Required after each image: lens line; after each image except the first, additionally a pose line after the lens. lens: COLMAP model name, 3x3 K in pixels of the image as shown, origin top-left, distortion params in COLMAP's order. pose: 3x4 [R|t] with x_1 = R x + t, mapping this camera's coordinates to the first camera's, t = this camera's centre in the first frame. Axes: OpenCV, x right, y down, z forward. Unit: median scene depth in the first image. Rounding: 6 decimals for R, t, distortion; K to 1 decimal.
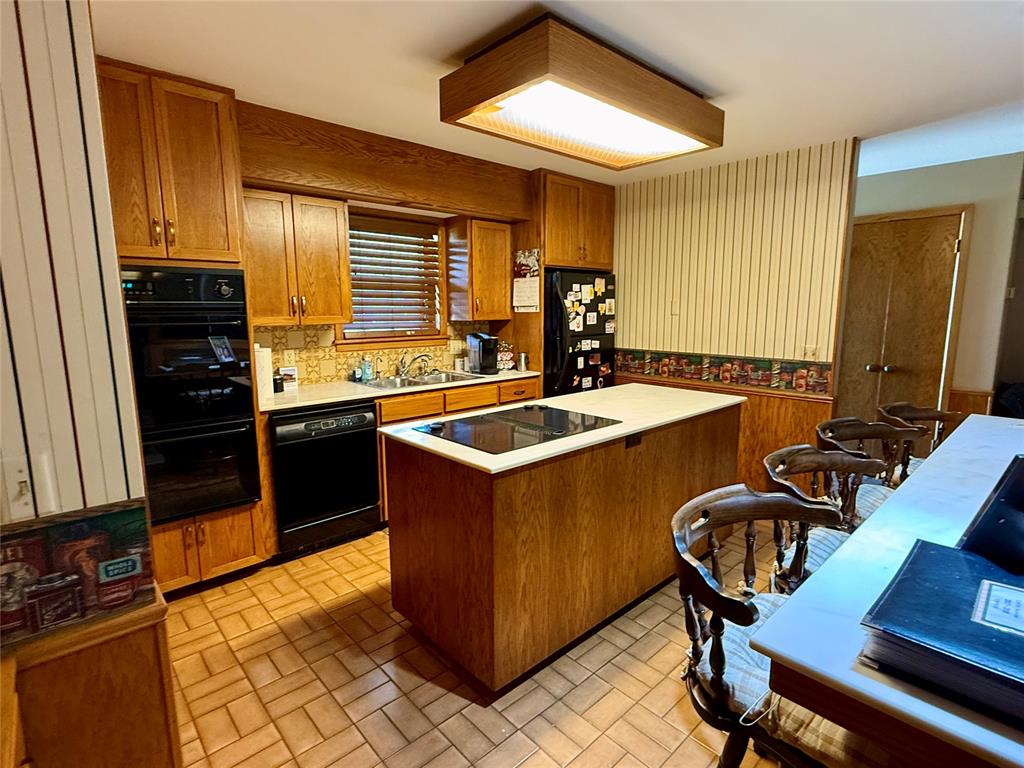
lens RADIAL K [[514.3, 0, 512.0], [0, 514.3, 384.0], [0, 0, 1]] dist [-0.004426, -0.000289]
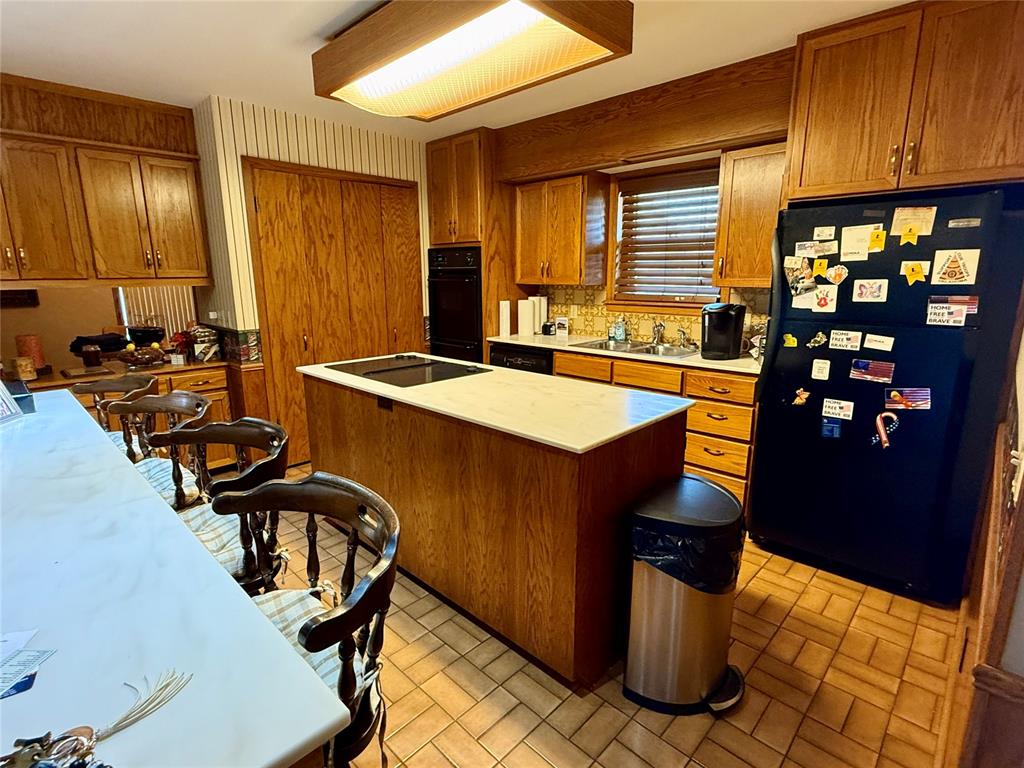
lens RADIAL K [[514.3, 0, 512.0], [0, 514.3, 384.0], [0, 0, 1]] dist [-0.004426, -0.000289]
pose [[0.062006, 0.213752, -0.974918, 0.675879], [-0.143686, 0.968534, 0.203214, -0.093123], [0.987679, 0.127482, 0.090768, 0.632389]]
